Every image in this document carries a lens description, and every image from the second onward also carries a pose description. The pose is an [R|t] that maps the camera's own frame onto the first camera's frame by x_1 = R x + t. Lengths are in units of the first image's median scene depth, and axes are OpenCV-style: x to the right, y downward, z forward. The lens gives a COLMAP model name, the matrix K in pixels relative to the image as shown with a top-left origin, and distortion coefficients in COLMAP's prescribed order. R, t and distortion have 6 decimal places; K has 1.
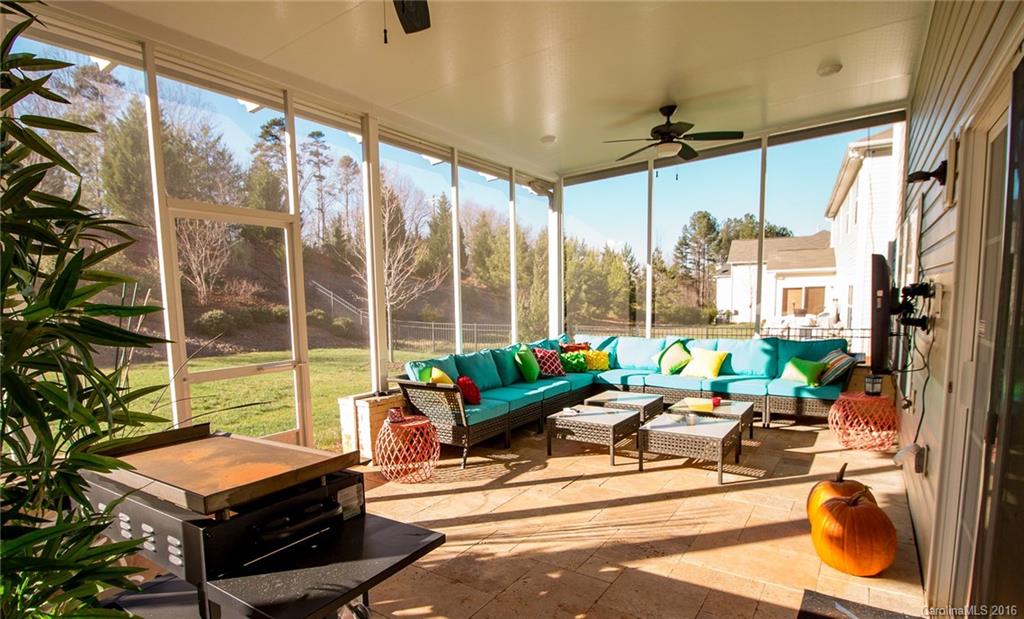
lens RADIAL K [[598.8, 0, 511.4], [0, 598.8, 357.7], [0, 0, 1]] dist [-0.000136, 0.000353]
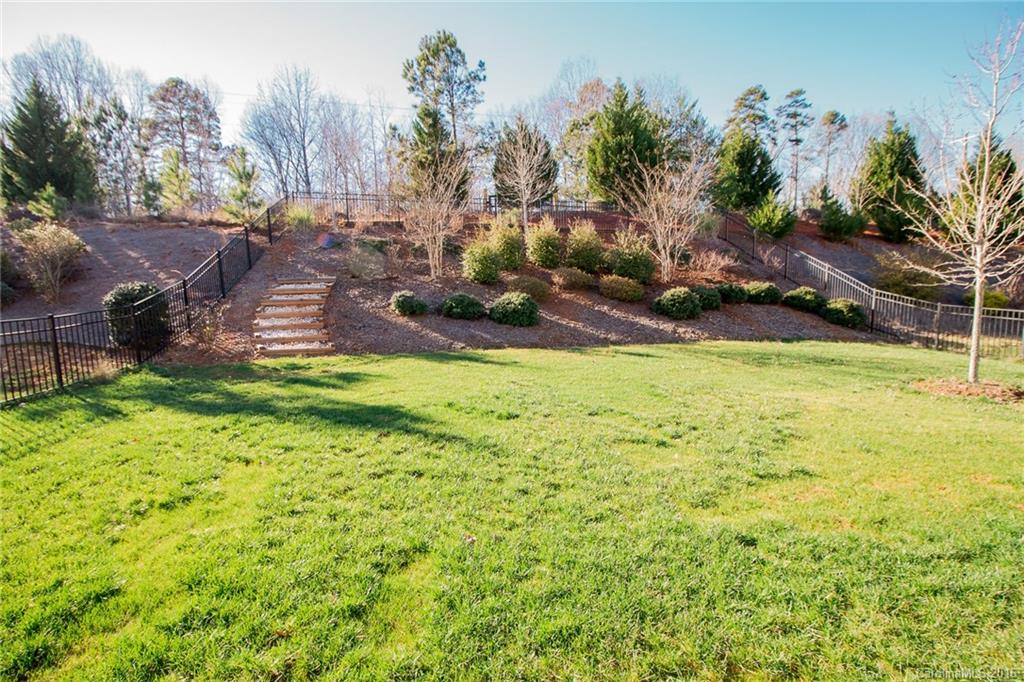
lens RADIAL K [[521.4, 0, 512.0], [0, 521.4, 341.0], [0, 0, 1]] dist [0.002713, -0.018505]
pose [[0.726207, 0.072038, -0.683692, -0.119446], [-0.060068, 0.997340, 0.041284, -0.015213], [0.684847, 0.011087, 0.728602, 0.230888]]
